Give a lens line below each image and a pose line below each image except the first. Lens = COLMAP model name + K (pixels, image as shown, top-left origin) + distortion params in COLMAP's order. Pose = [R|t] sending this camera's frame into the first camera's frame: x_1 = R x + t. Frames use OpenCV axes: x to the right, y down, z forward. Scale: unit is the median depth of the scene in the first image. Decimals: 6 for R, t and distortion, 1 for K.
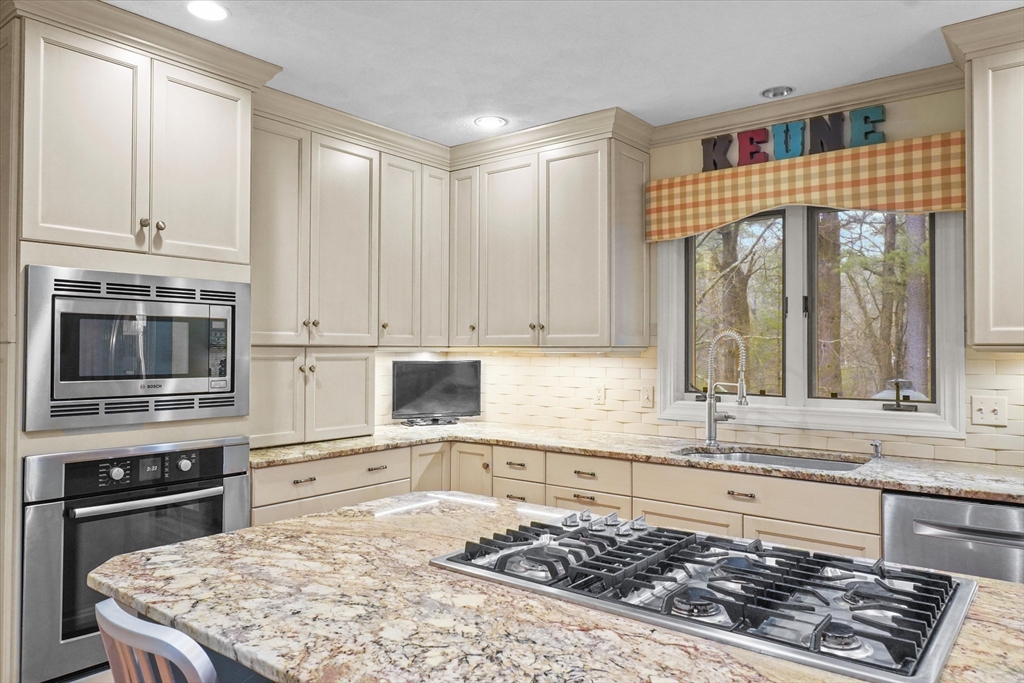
lens RADIAL K [[699.3, 0, 510.9], [0, 699.3, 336.7], [0, 0, 1]] dist [0.000979, 0.000056]
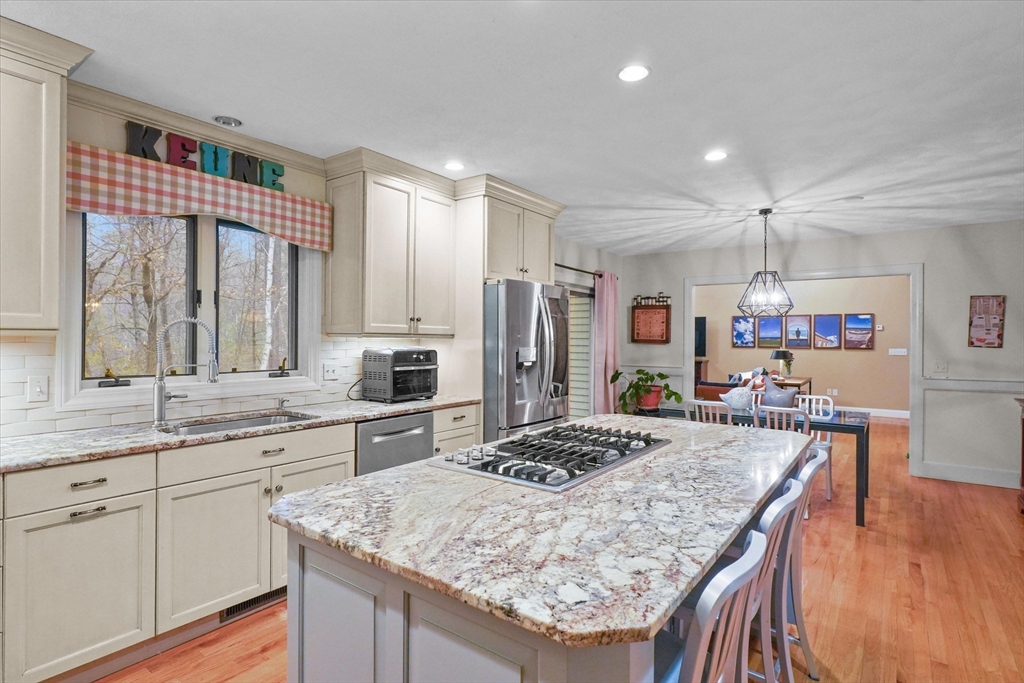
lens RADIAL K [[519.5, 0, 509.2], [0, 519.5, 337.6], [0, 0, 1]] dist [-0.003319, 0.001074]
pose [[-0.029644, 0.000358, 0.999560, -0.537112], [-0.025516, 0.999674, -0.001114, 0.012230], [-0.999235, -0.025538, -0.029625, 0.540826]]
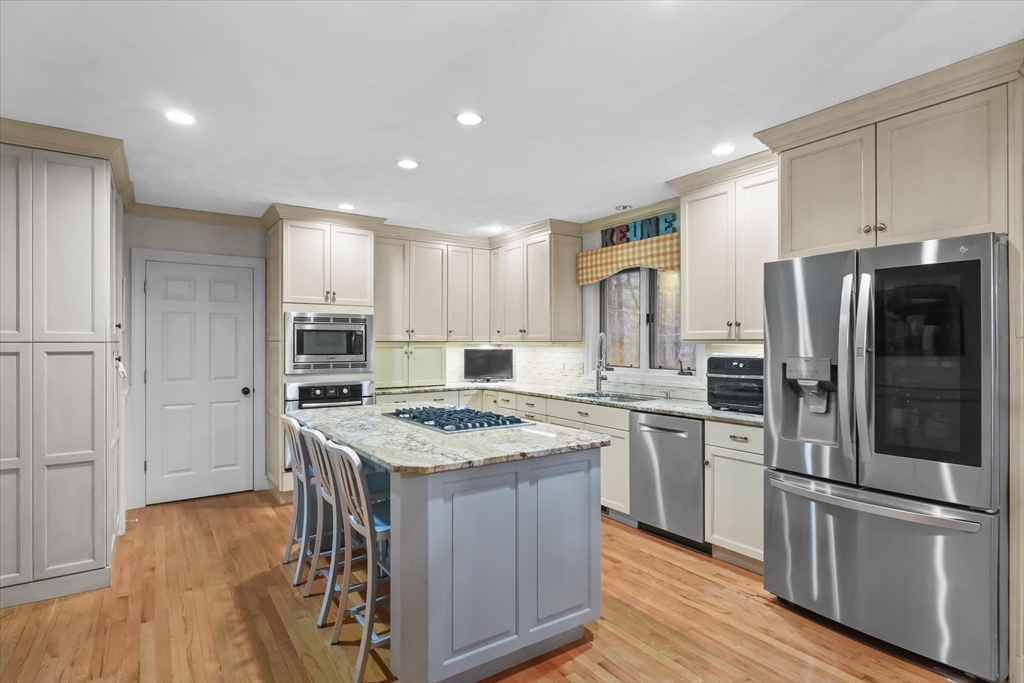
lens RADIAL K [[519.5, 0, 511.2], [0, 519.5, 341.8], [0, 0, 1]] dist [-0.003319, 0.001074]
pose [[0.955458, -0.003814, -0.295103, 0.511730], [0.008441, 0.999861, 0.014407, -0.007081], [0.295007, -0.016257, 0.955357, -0.456376]]
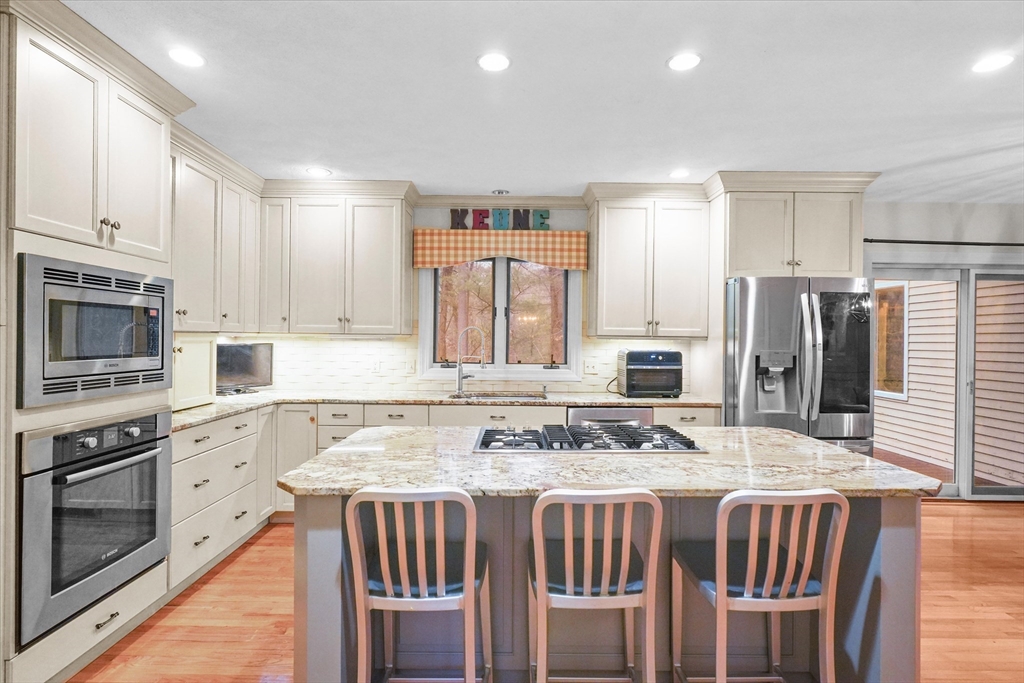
lens RADIAL K [[519.5, 0, 509.2], [0, 519.5, 337.7], [0, 0, 1]] dist [-0.003319, 0.001074]
pose [[0.784269, 0.006218, 0.620390, -0.425690], [-0.019702, 0.999695, 0.014887, 0.000008], [-0.620108, -0.023899, 0.784152, -0.058937]]
